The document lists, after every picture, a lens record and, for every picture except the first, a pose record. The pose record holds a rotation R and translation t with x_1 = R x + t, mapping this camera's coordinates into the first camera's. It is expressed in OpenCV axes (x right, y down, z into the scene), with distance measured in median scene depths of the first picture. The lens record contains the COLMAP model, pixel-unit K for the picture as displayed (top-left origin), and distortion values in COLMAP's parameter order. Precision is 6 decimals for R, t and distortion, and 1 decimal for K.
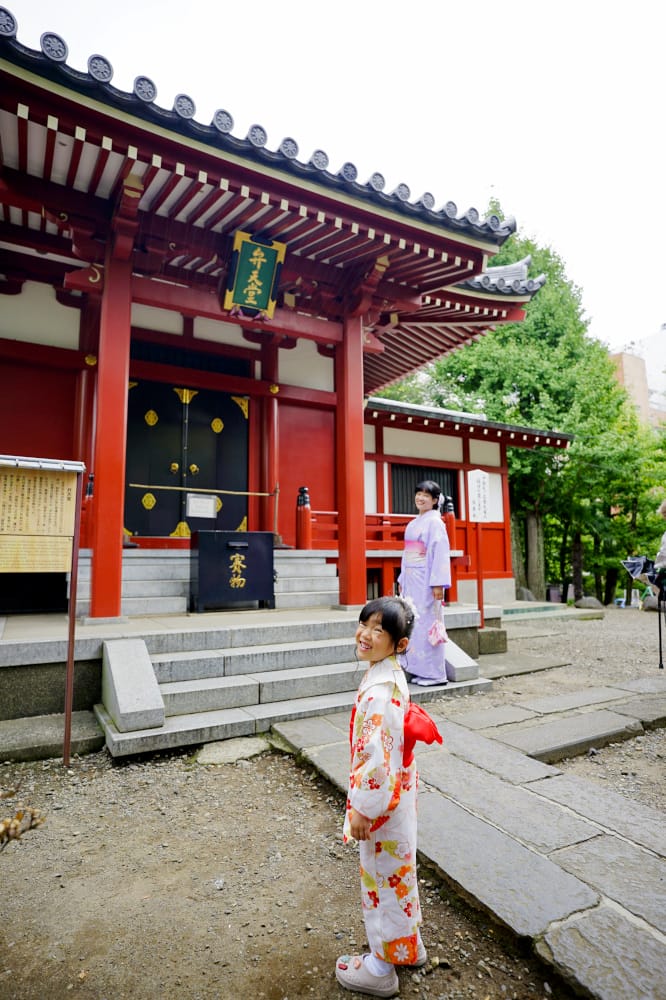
lens RADIAL K [[554.0, 0, 333.0], [0, 554.0, 500.0], [0, 0, 1]] dist [-0.052352, 0.037709]
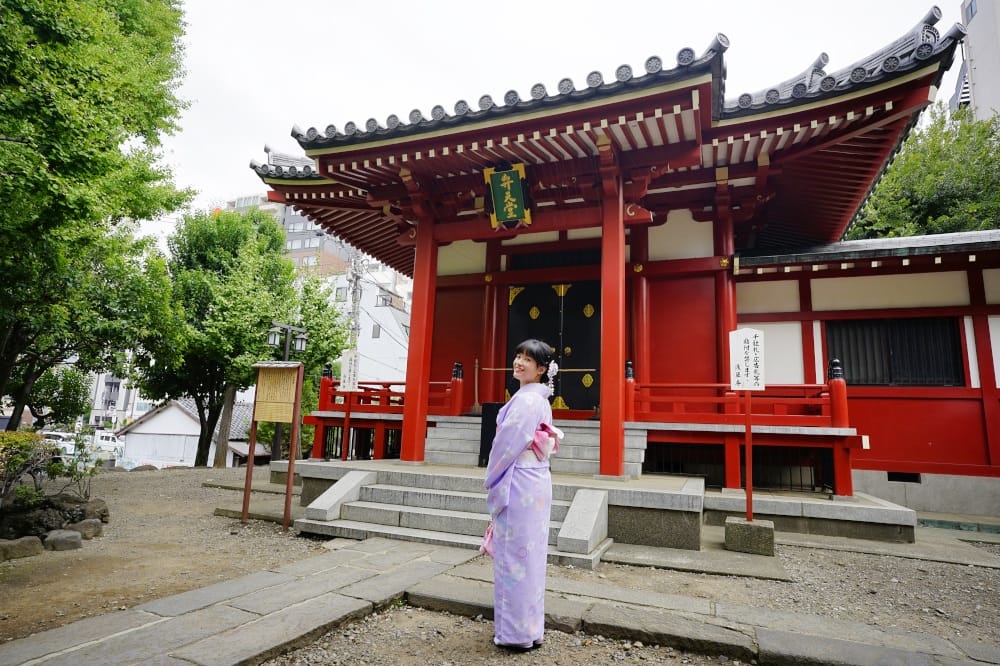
lens RADIAL K [[544.5, 0, 500.4], [0, 544.5, 334.5], [0, 0, 1]] dist [-0.050637, 0.035794]
pose [[0.623643, -0.101917, -0.775037, 0.765610], [0.039327, 0.994300, -0.099105, 0.024804], [0.780719, 0.031326, 0.624096, 0.229525]]
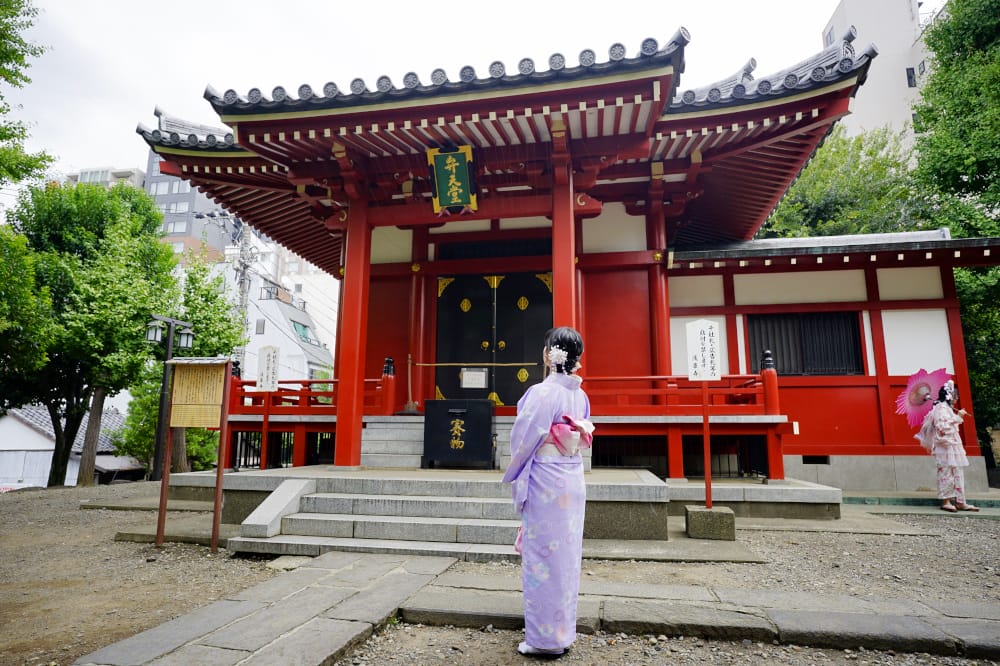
lens RADIAL K [[565.2, 0, 499.9], [0, 565.2, 334.6], [0, 0, 1]] dist [-0.051267, 0.036942]
pose [[0.763393, -0.098680, -0.638351, 0.664649], [0.059024, 0.994784, -0.083194, 0.025813], [0.643231, 0.025832, 0.765236, 0.157232]]
